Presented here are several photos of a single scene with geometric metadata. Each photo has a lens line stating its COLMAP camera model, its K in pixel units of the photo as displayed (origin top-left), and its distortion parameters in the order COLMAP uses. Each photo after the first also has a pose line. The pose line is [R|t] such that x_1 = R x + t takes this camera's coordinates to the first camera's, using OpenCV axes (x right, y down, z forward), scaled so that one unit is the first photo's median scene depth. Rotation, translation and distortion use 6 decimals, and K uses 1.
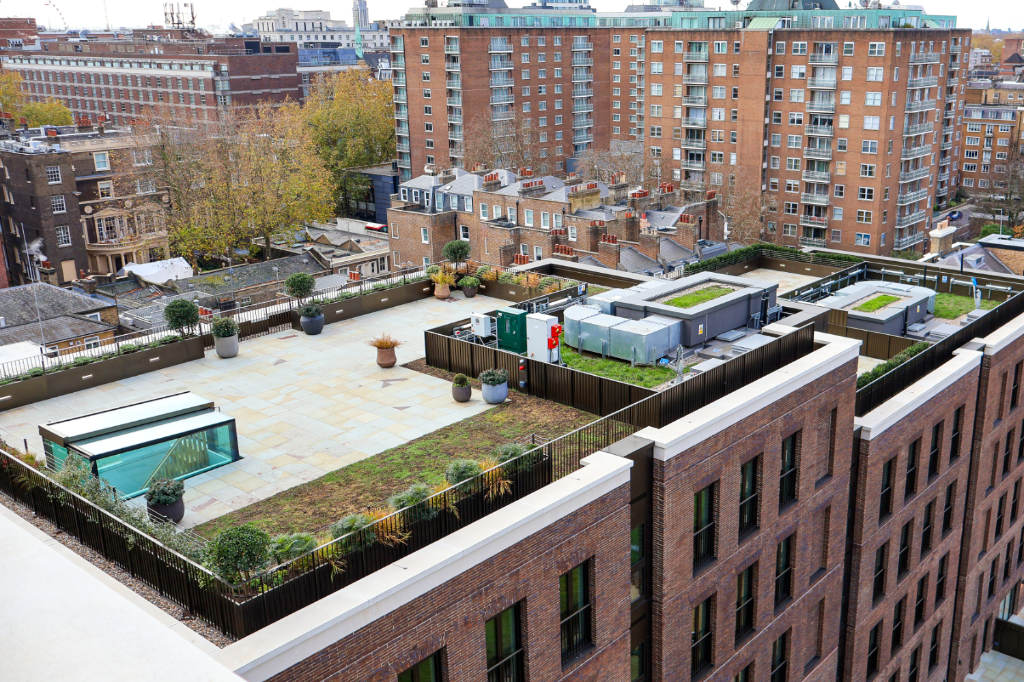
lens RADIAL K [[1012.7, 0, 611.7], [0, 1012.7, 342.0], [0, 0, 1]] dist [0.001994, -0.021150]
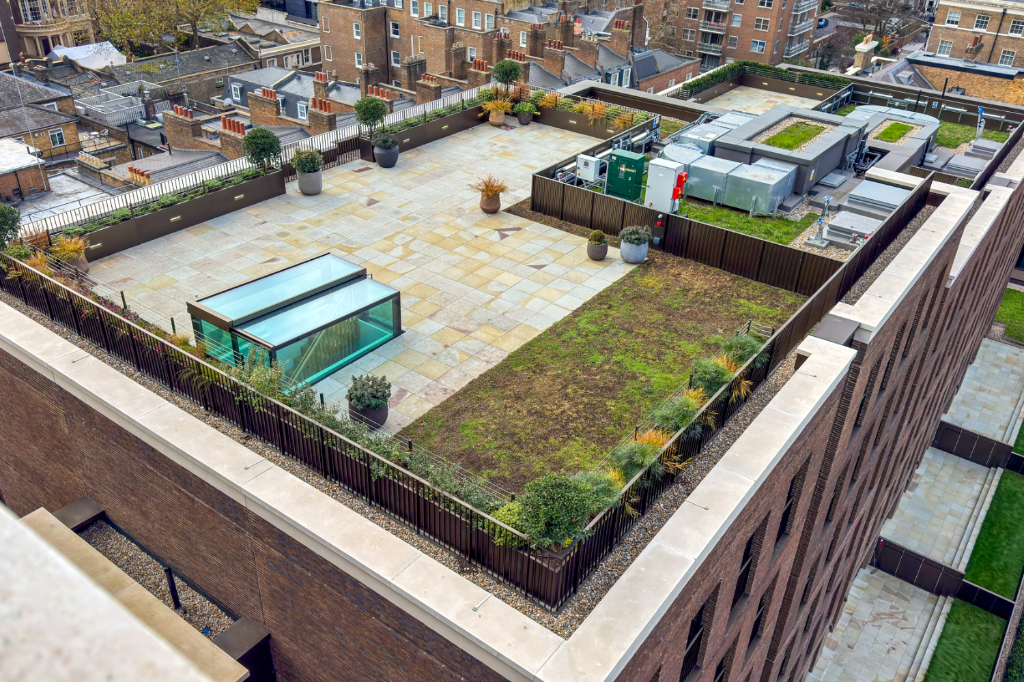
lens RADIAL K [[847.5, 0, 512.0], [0, 847.5, 341.0], [0, 0, 1]] dist [0.134737, -0.253229]
pose [[0.998524, 0.014607, 0.052306, -0.173988], [-0.026866, 0.969902, 0.242009, -0.036830], [-0.047197, -0.243057, 0.968863, 0.143817]]
